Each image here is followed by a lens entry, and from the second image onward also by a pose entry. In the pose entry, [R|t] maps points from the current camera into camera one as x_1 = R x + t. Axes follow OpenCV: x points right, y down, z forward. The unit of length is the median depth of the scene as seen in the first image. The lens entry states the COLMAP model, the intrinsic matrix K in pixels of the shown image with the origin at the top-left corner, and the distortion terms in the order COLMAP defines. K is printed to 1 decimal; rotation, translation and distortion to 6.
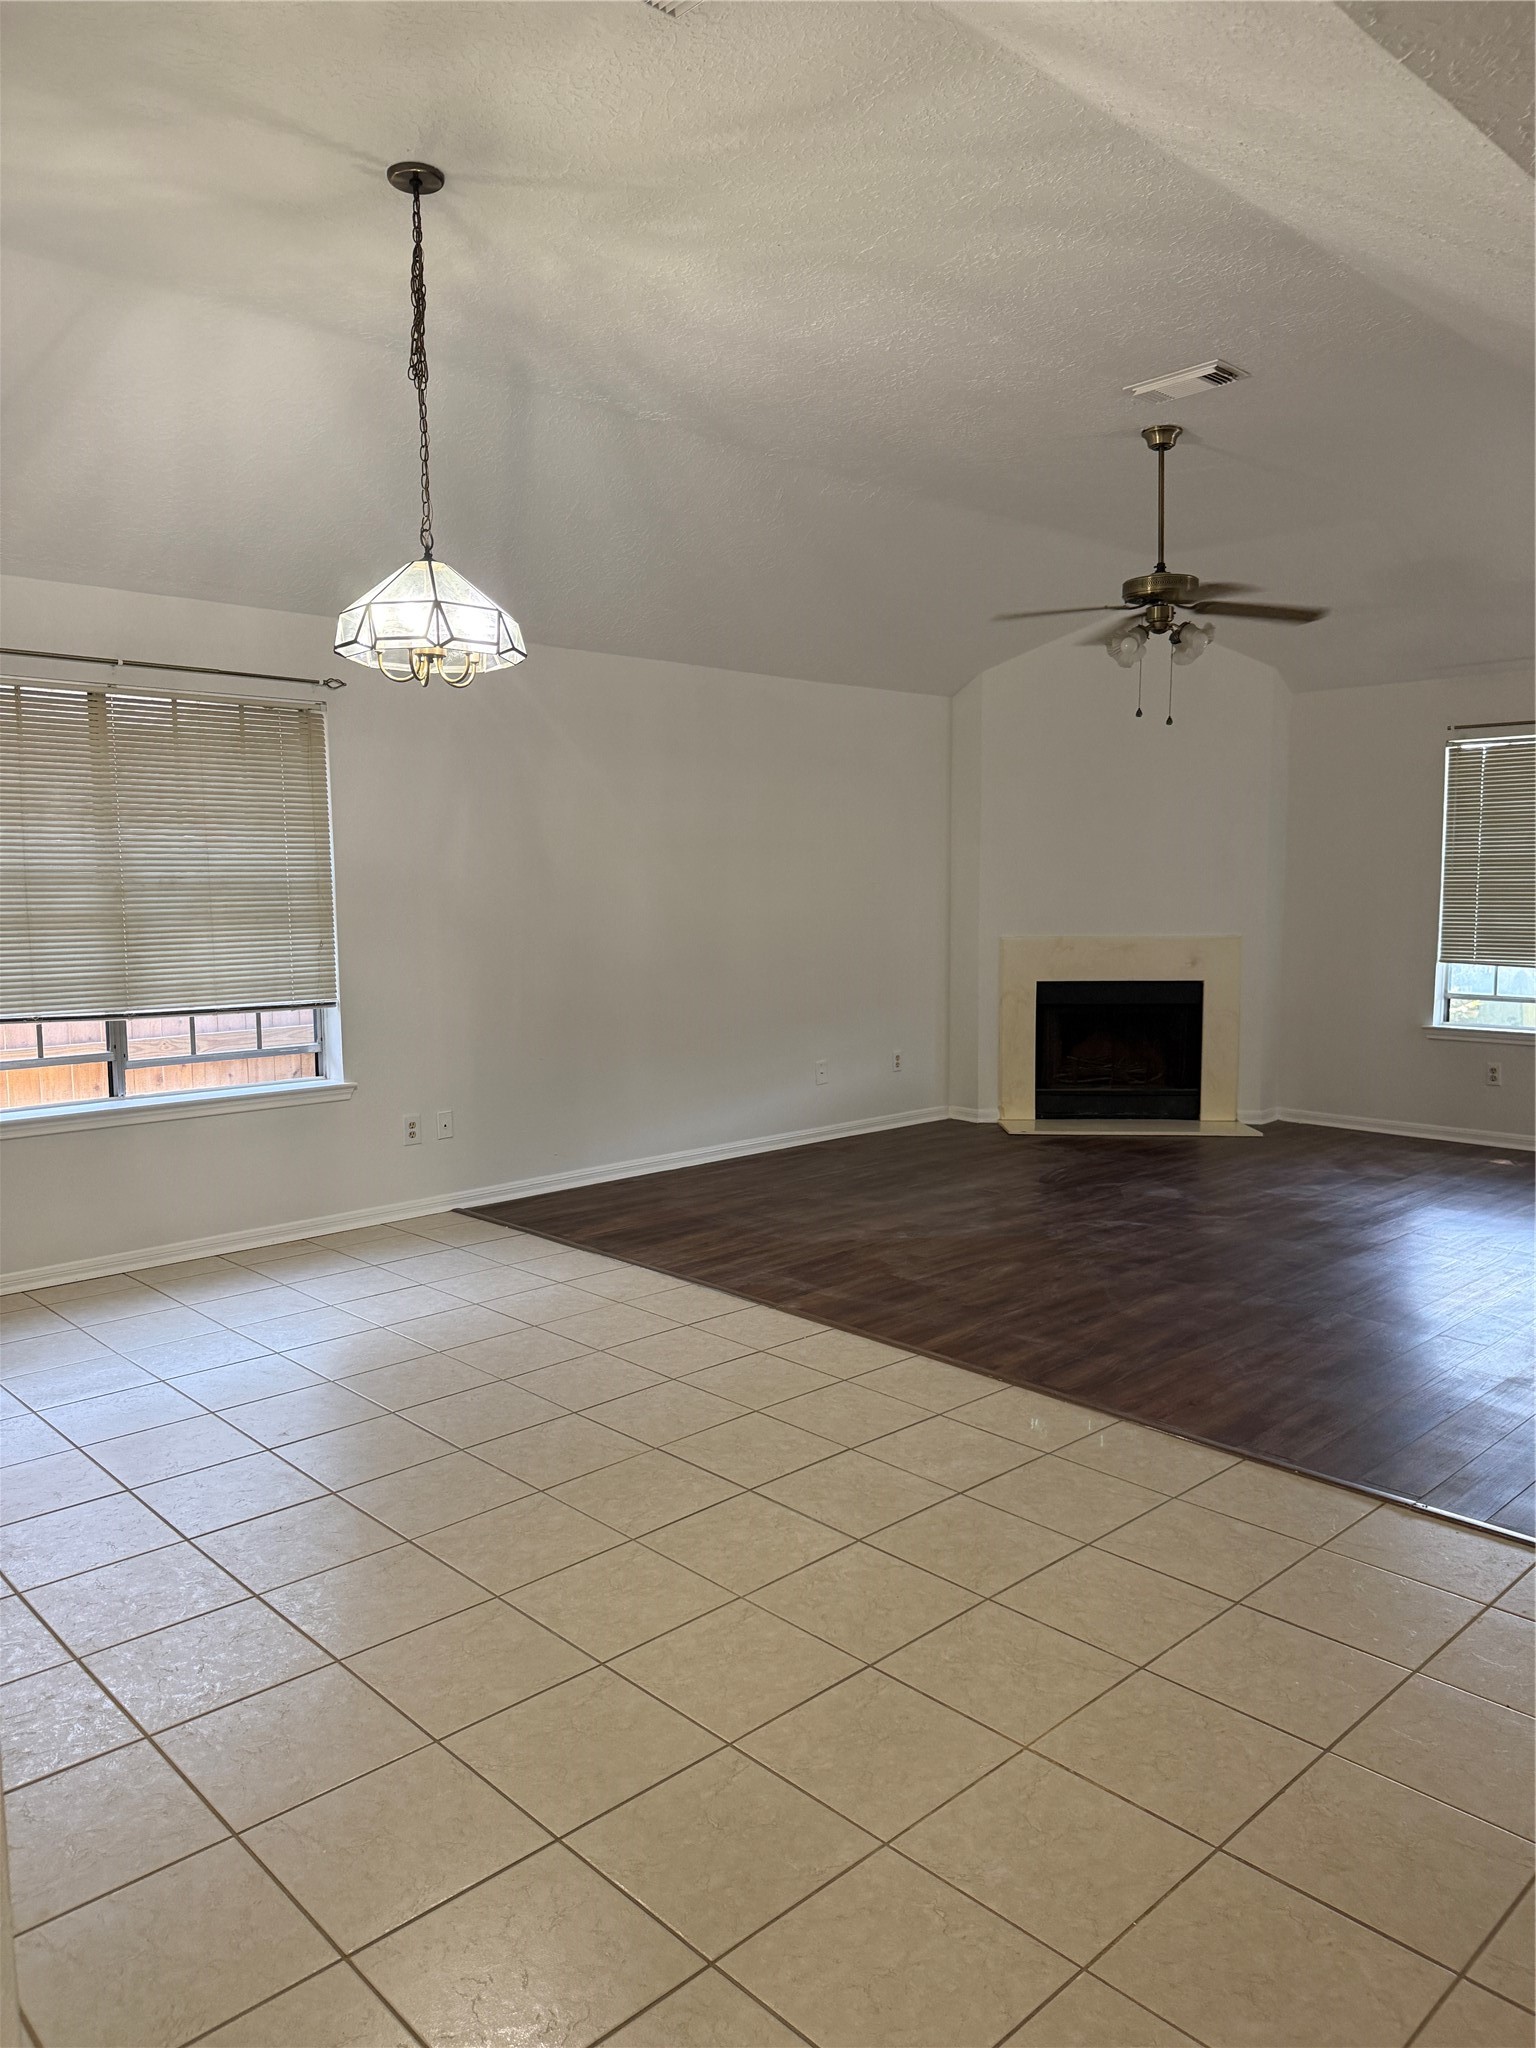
lens RADIAL K [[1442.0, 0, 768.0], [0, 1442.0, 1024.0], [0, 0, 1]] dist [0.031516, -0.005393]
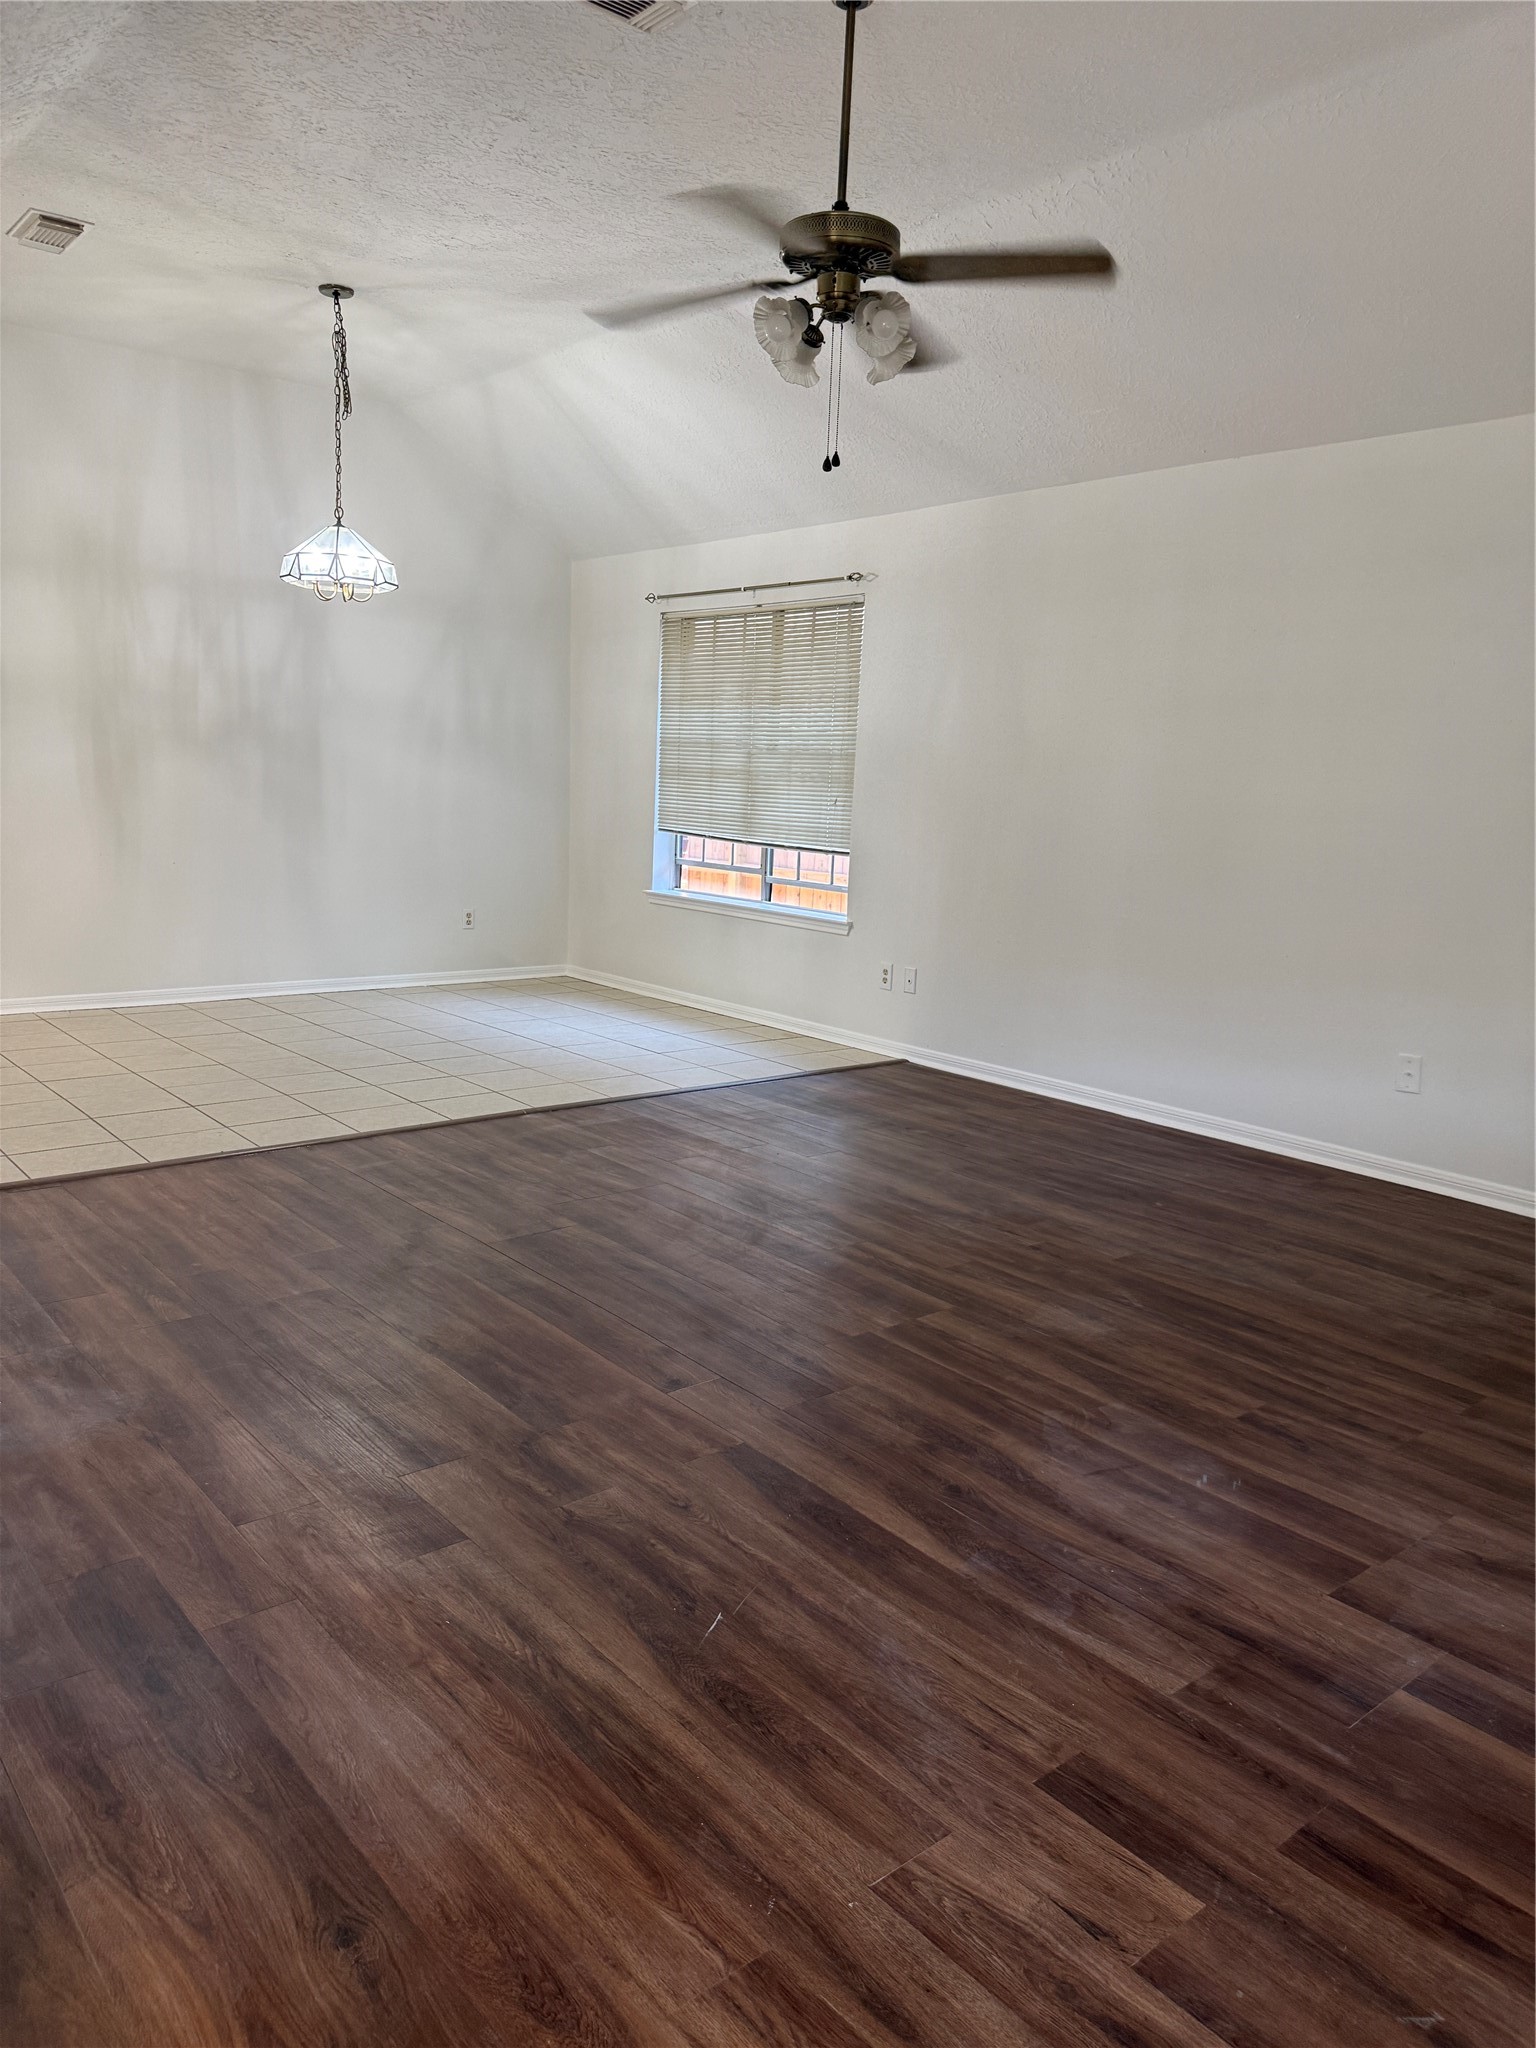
lens RADIAL K [[1442.0, 0, 768.0], [0, 1442.0, 1024.0], [0, 0, 1]] dist [0.031516, -0.005393]
pose [[-0.059868, 0.173231, -0.983060, 1.007620], [-0.137820, 0.973960, 0.180020, -0.092313], [0.988646, 0.146262, -0.034435, 1.121703]]
